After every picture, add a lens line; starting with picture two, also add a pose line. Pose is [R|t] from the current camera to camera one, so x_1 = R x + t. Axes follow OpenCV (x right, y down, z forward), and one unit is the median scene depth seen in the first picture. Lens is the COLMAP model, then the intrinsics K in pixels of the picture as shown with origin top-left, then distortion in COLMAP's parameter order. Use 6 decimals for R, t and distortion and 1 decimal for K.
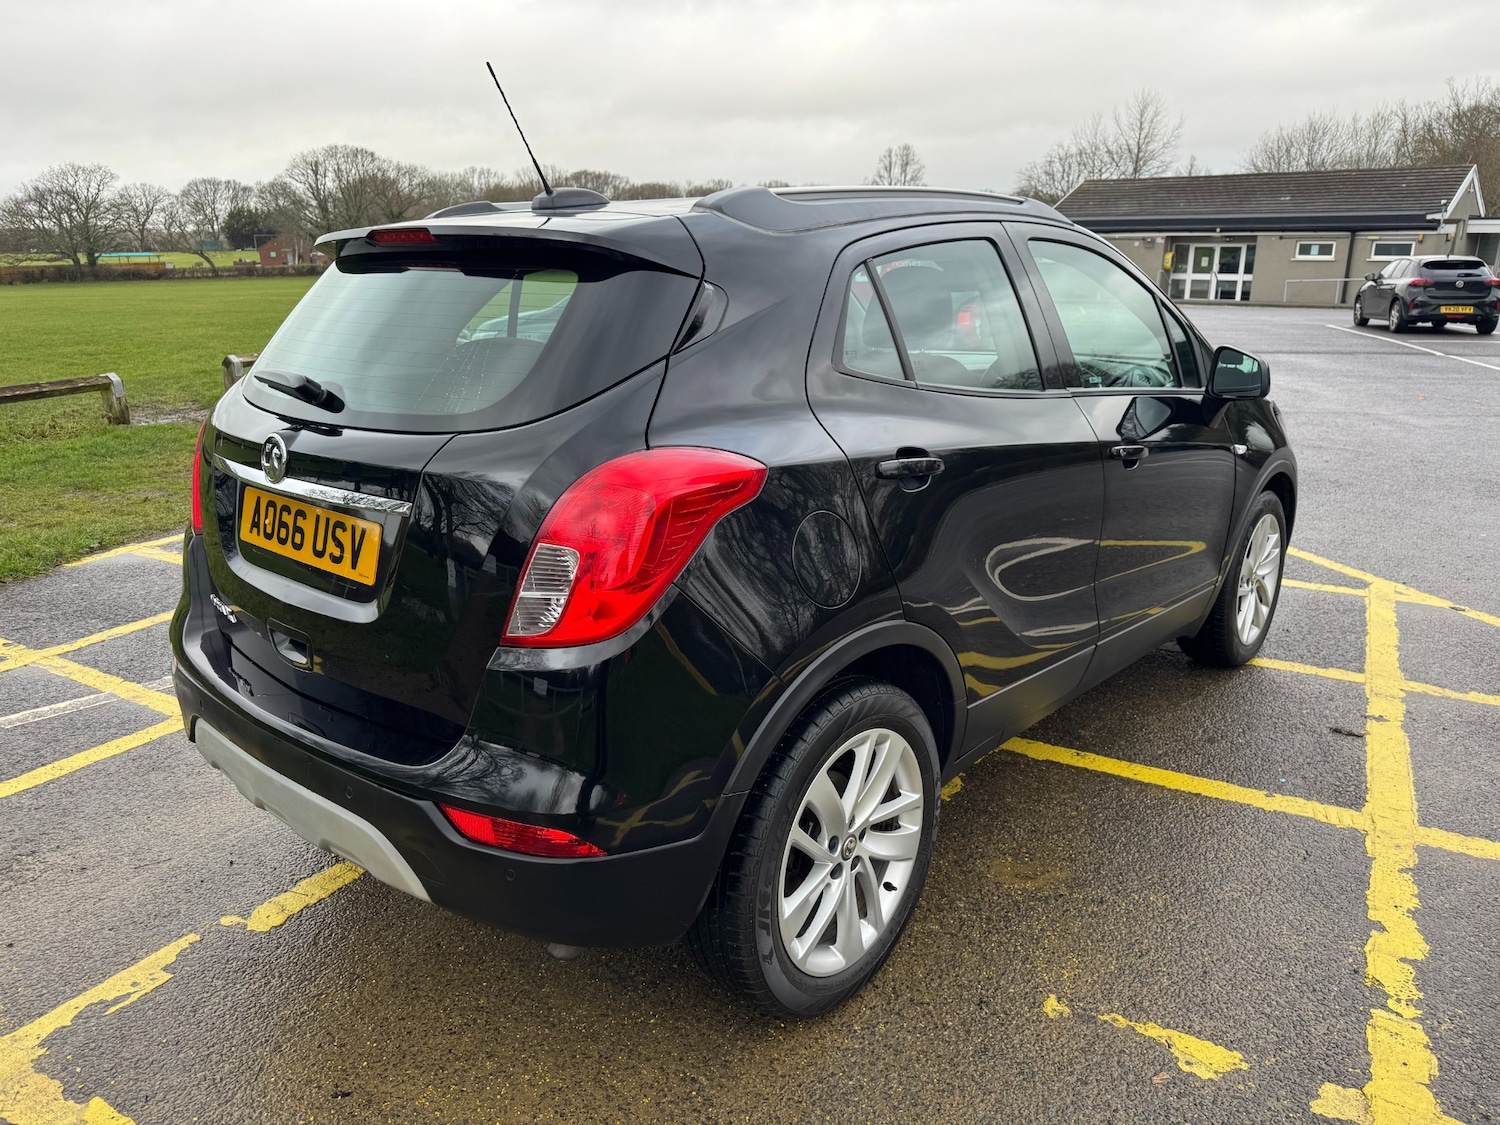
lens RADIAL K [[1057.5, 0, 762.0], [0, 1057.5, 567.9], [0, 0, 1]] dist [0.033560, -0.040481]
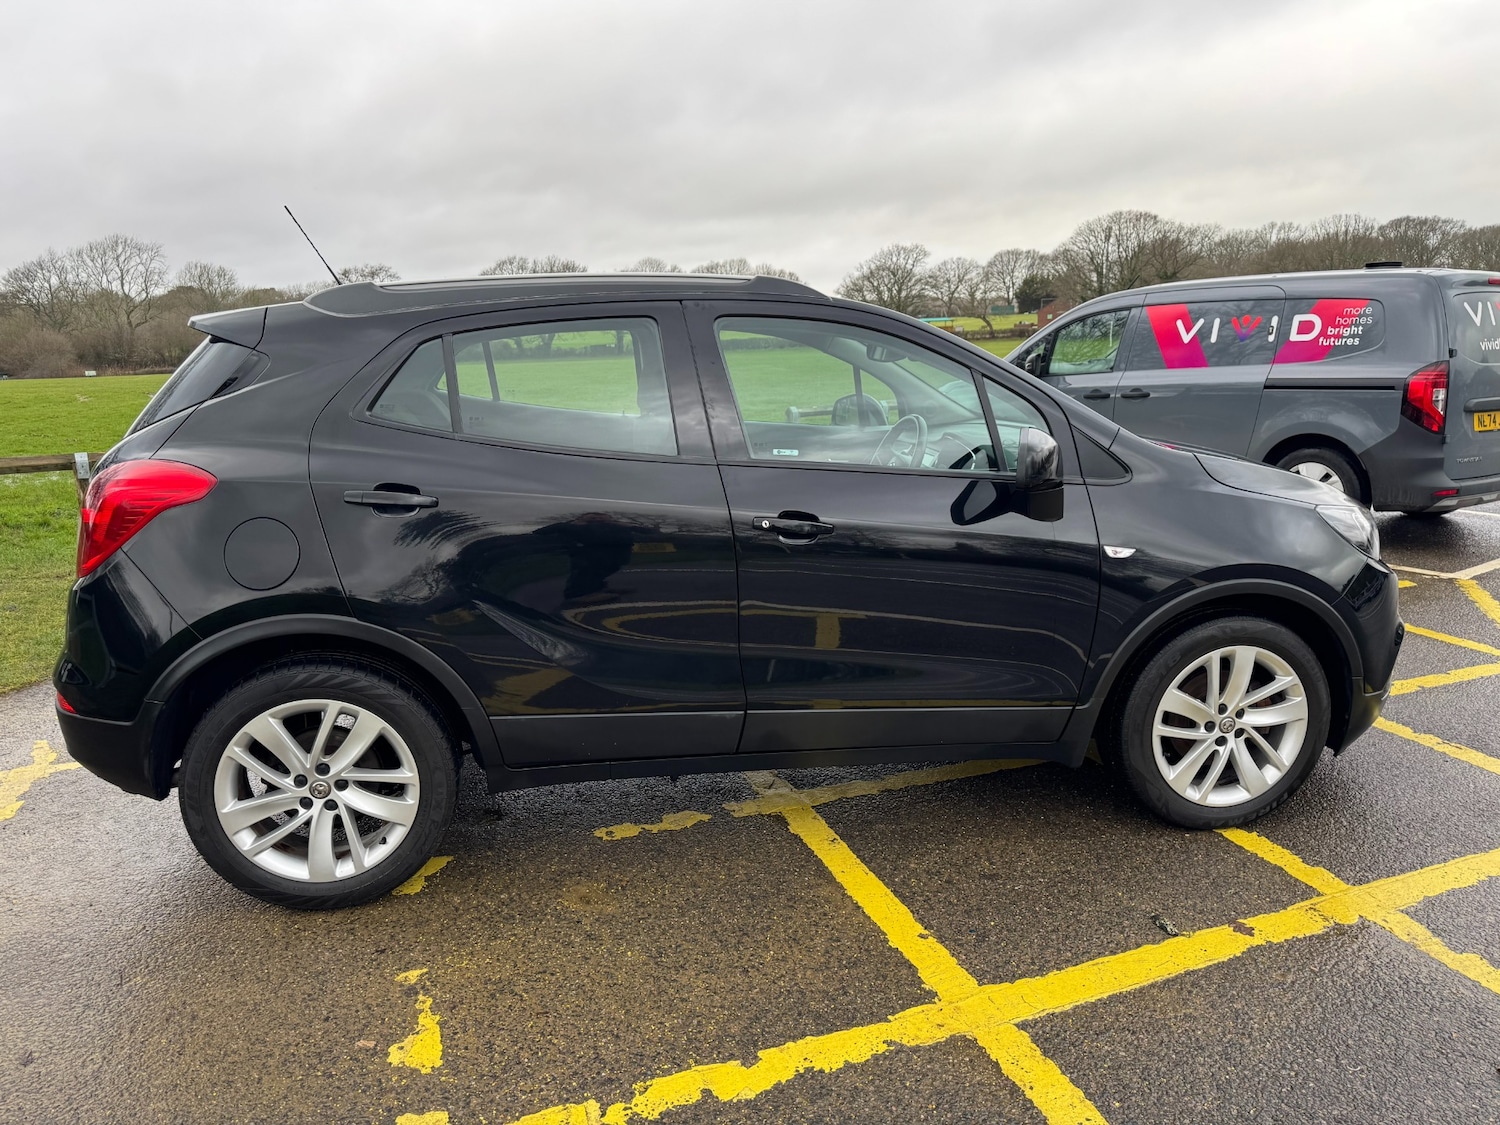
lens RADIAL K [[1057.5, 0, 757.0], [0, 1057.5, 575.7], [0, 0, 1]] dist [0.033560, -0.040481]
pose [[0.770414, 0.138768, -0.622259, 0.127030], [-0.167297, 0.985825, 0.012717, -0.009564], [0.615203, 0.094304, 0.782708, 0.030080]]
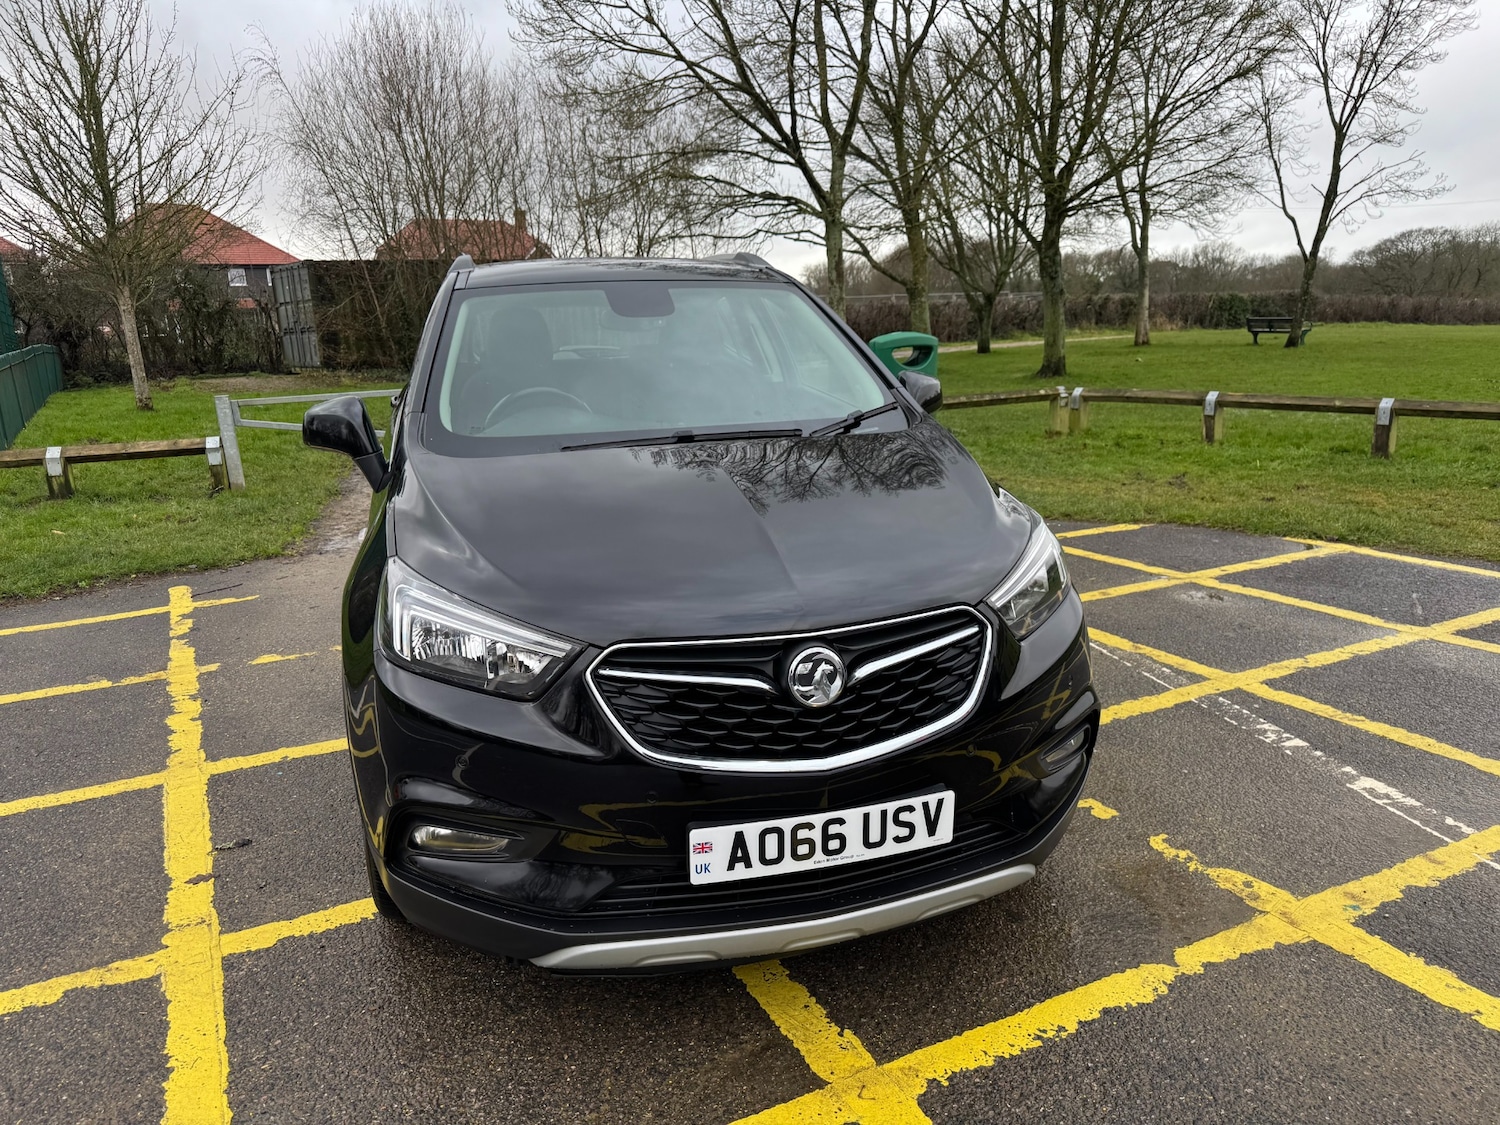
lens RADIAL K [[1057.5, 0, 736.9], [0, 1057.5, 570.7], [0, 0, 1]] dist [0.033560, -0.040481]
pose [[-0.563211, 0.219033, -0.796755, 0.159431], [-0.192663, 0.902844, 0.384388, -0.077116], [0.803539, 0.369997, -0.466292, 0.274356]]
